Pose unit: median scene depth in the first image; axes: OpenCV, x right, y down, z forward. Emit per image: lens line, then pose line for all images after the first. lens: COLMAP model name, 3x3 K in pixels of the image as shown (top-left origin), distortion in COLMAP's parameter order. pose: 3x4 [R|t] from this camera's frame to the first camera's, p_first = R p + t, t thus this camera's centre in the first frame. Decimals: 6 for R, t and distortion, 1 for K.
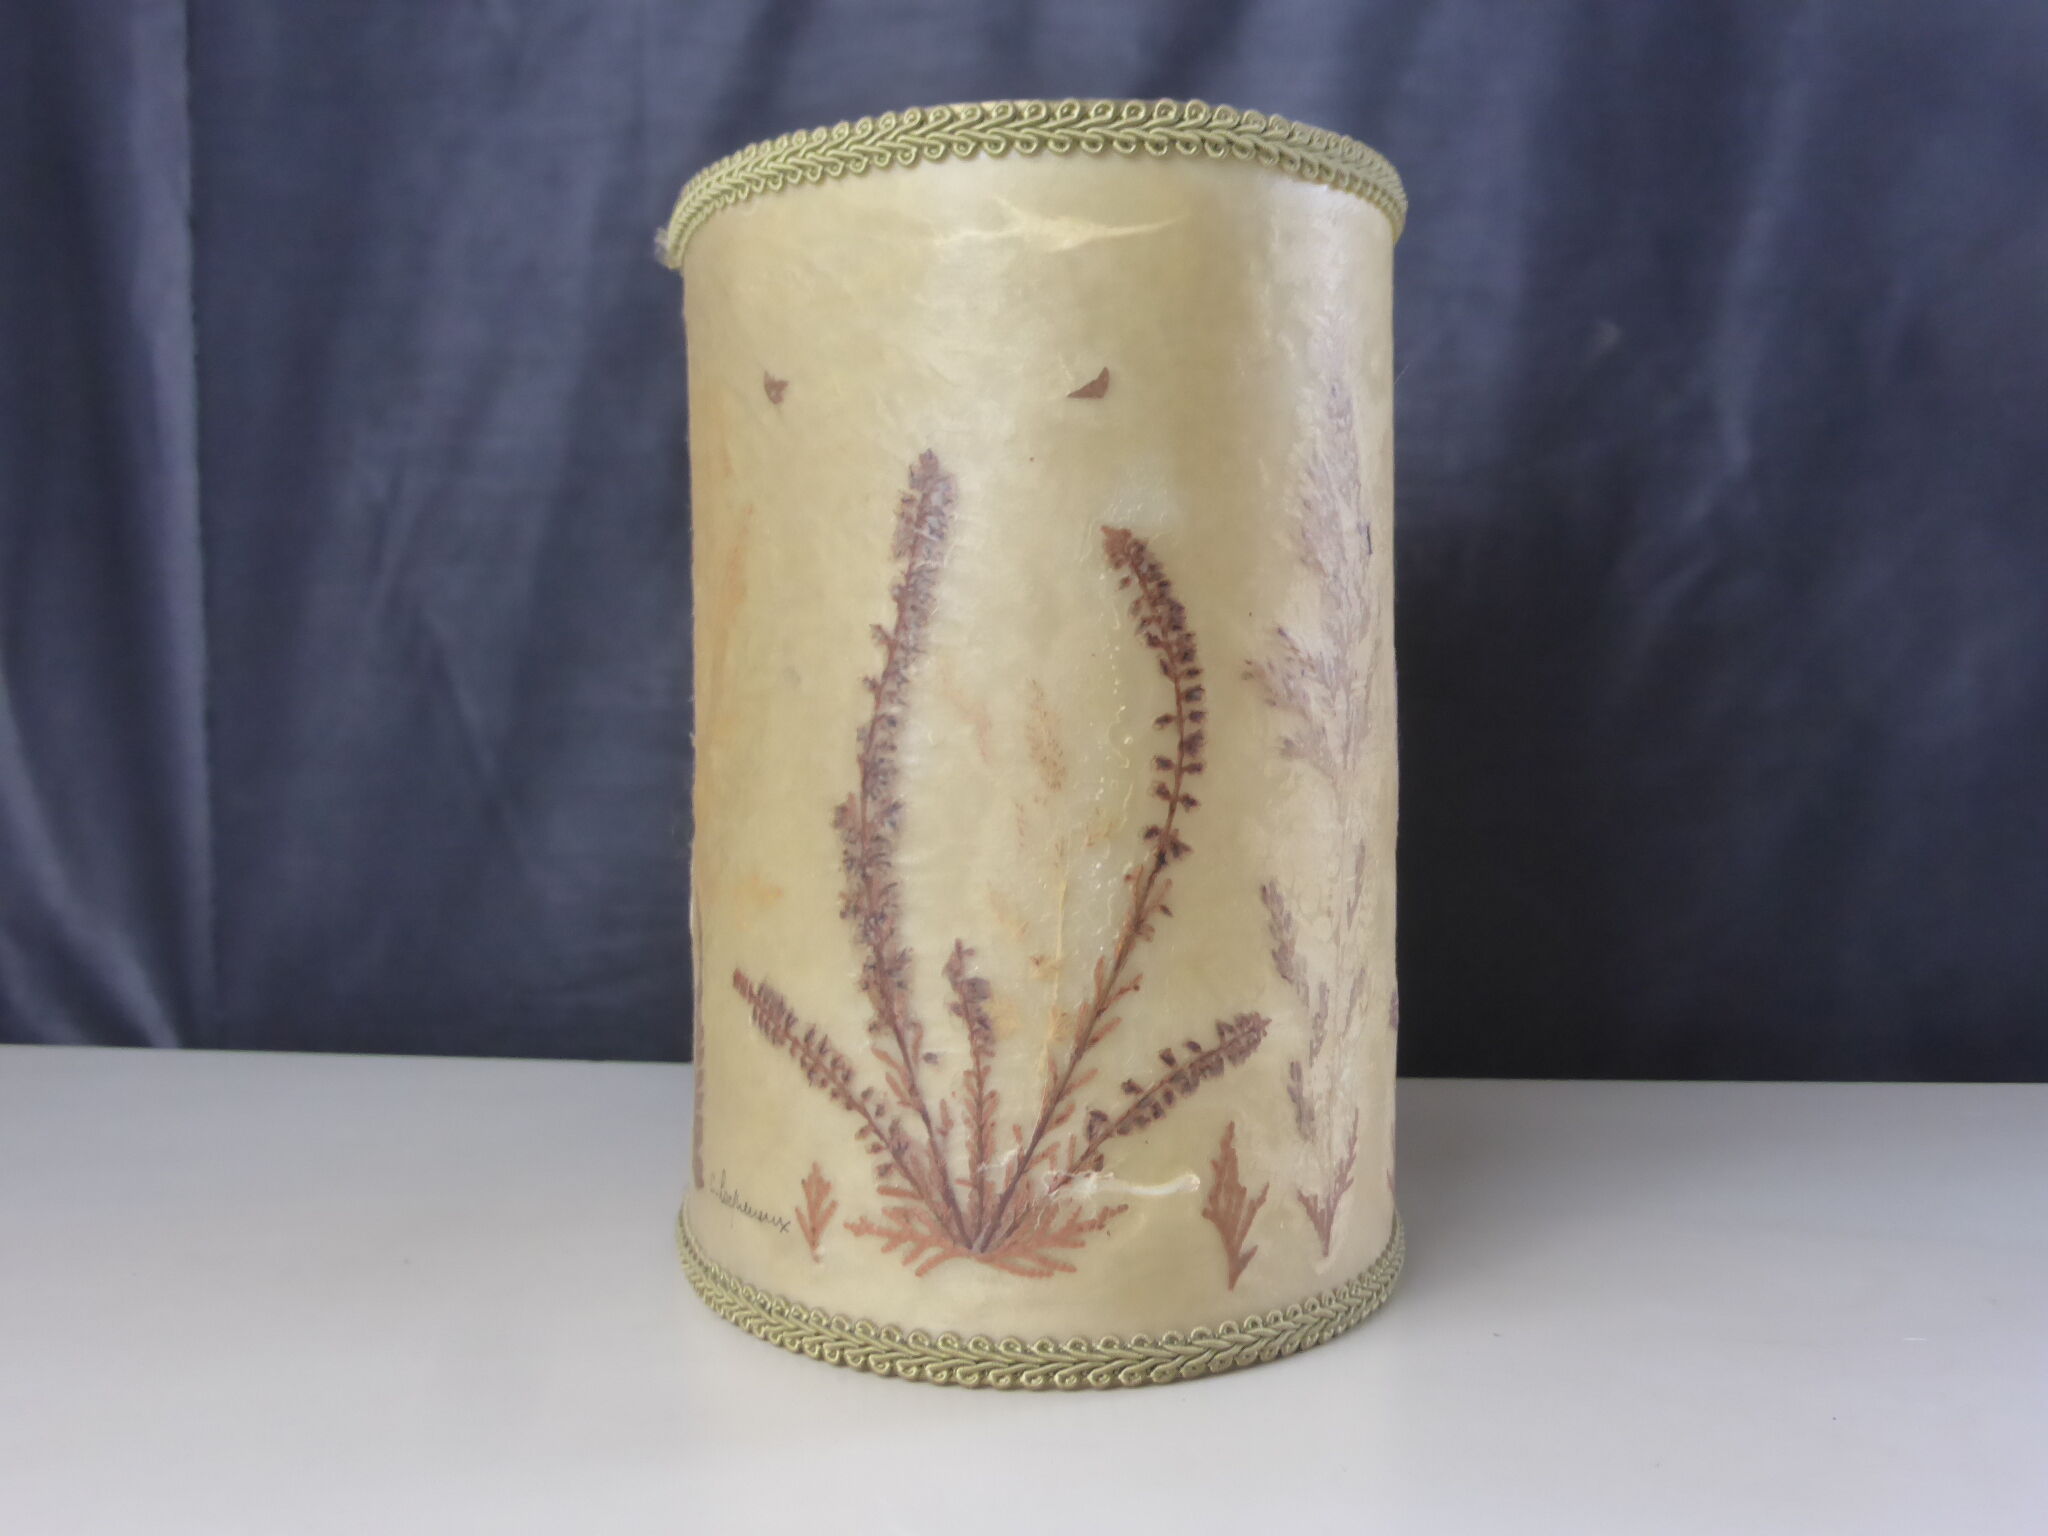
lens RADIAL K [[2332.3, 0, 1026.2], [0, 2332.3, 784.6], [0, 0, 1]] dist [-0.018757, 0.012488]
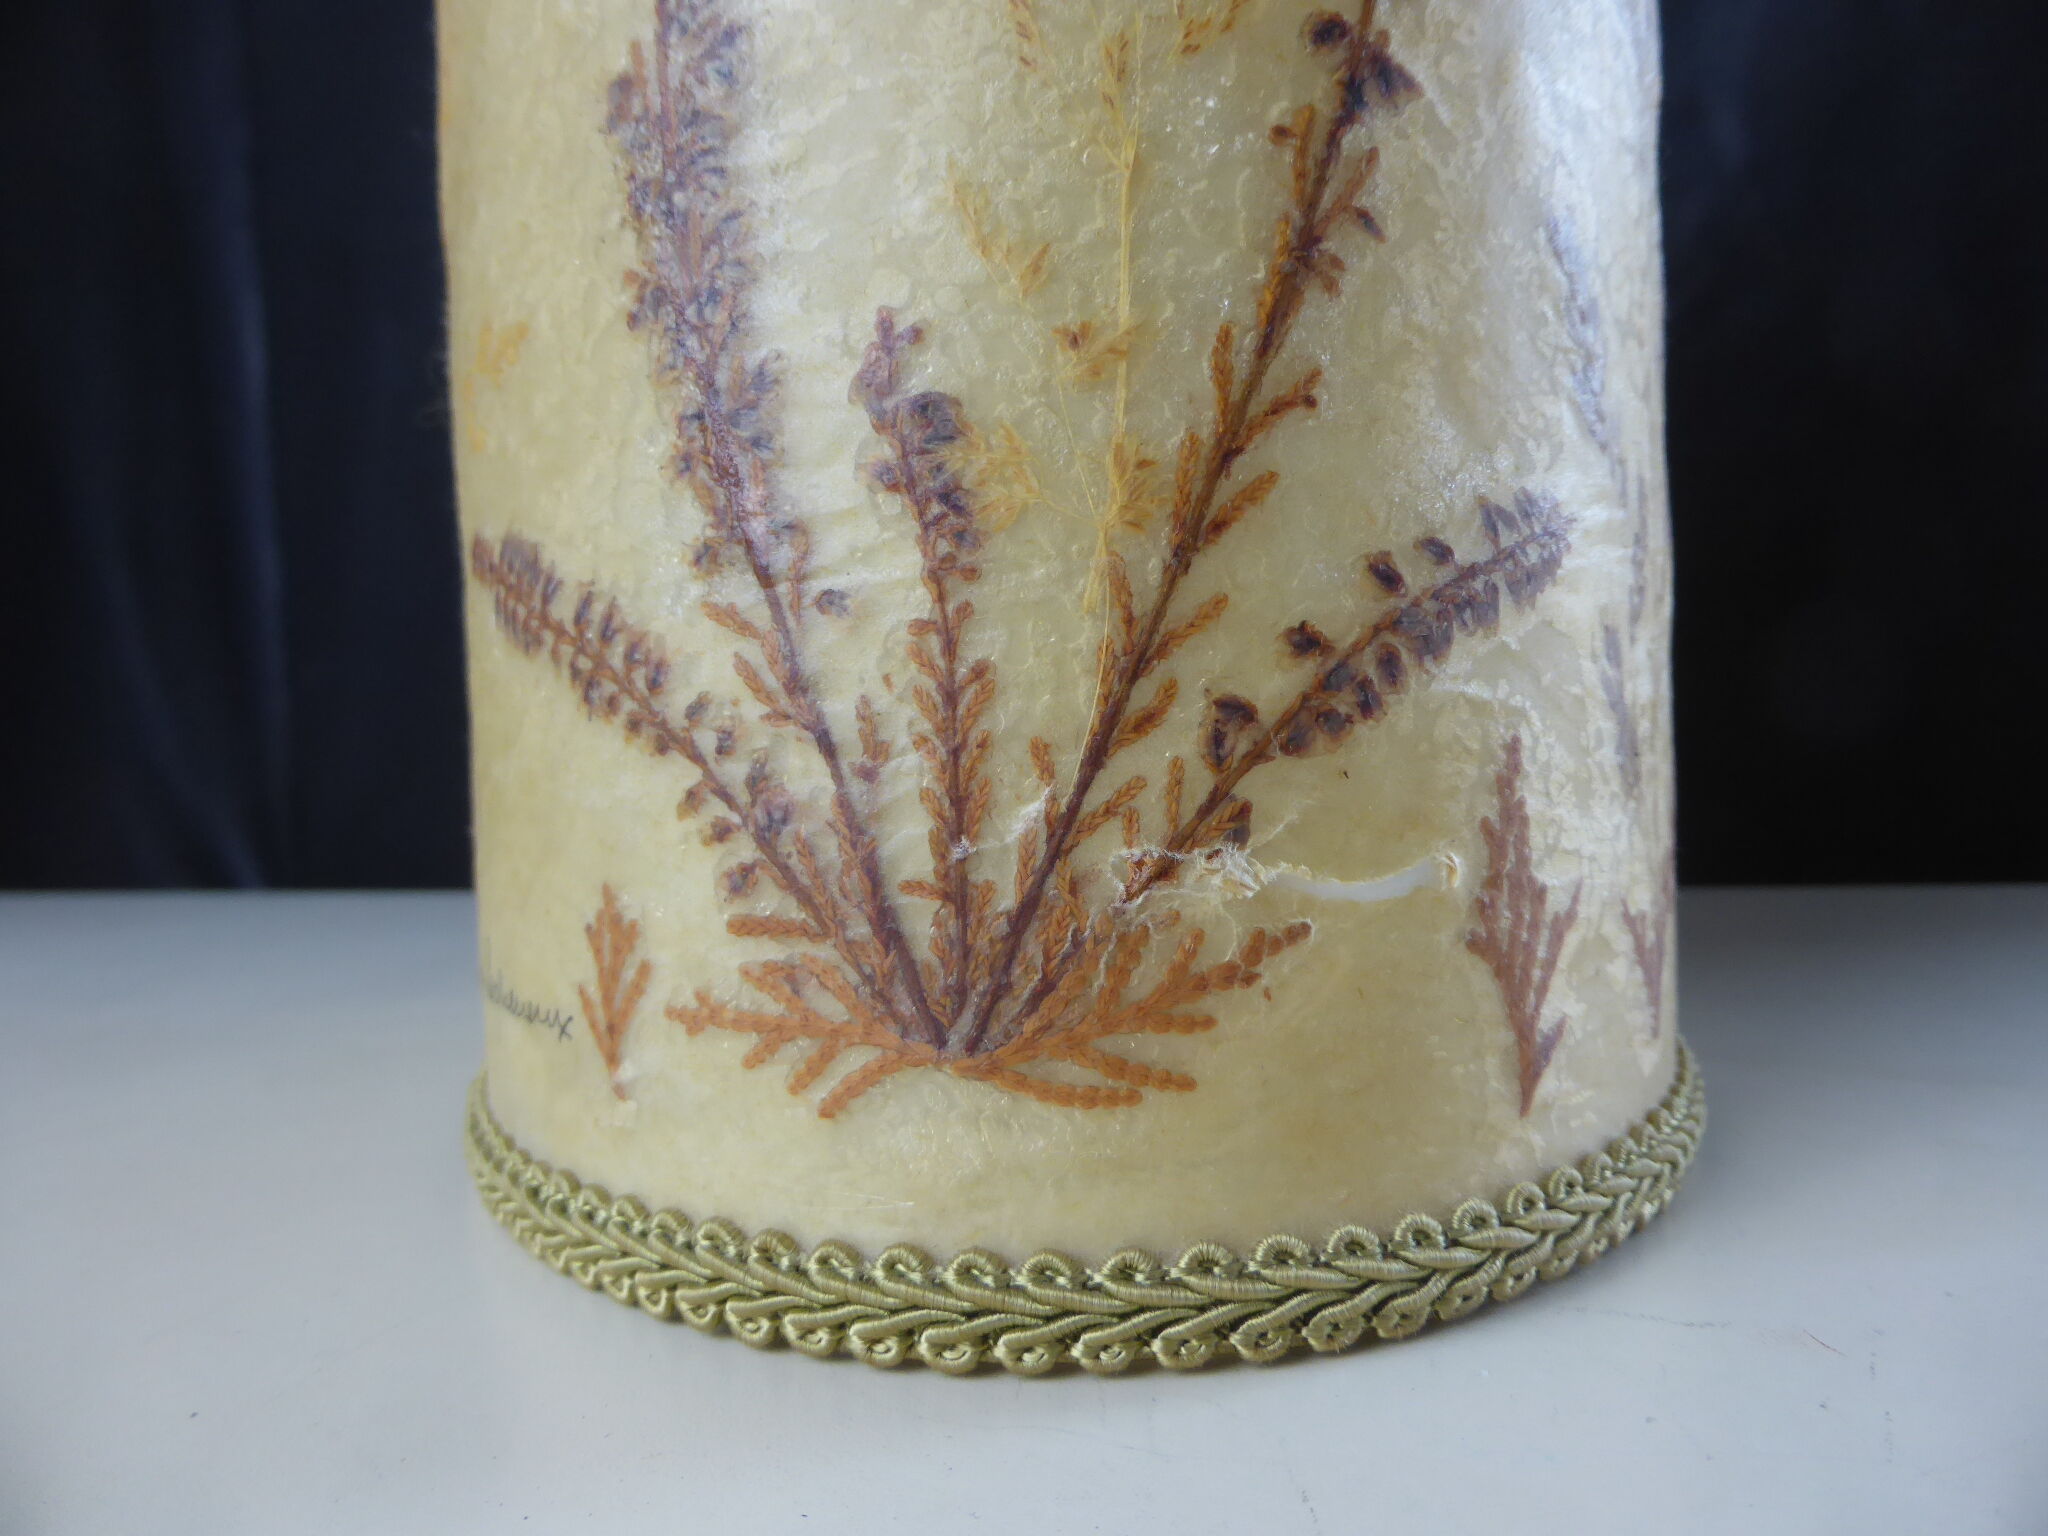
lens RADIAL K [[1395.1, 0, 1013.3], [0, 1395.1, 763.9], [0, 0, 1]] dist [-0.059726, 0.059776]
pose [[0.998894, -0.041878, 0.021396, -0.014313], [0.042845, 0.997979, -0.046931, 0.160369], [-0.019388, 0.047796, 0.998669, 0.744708]]
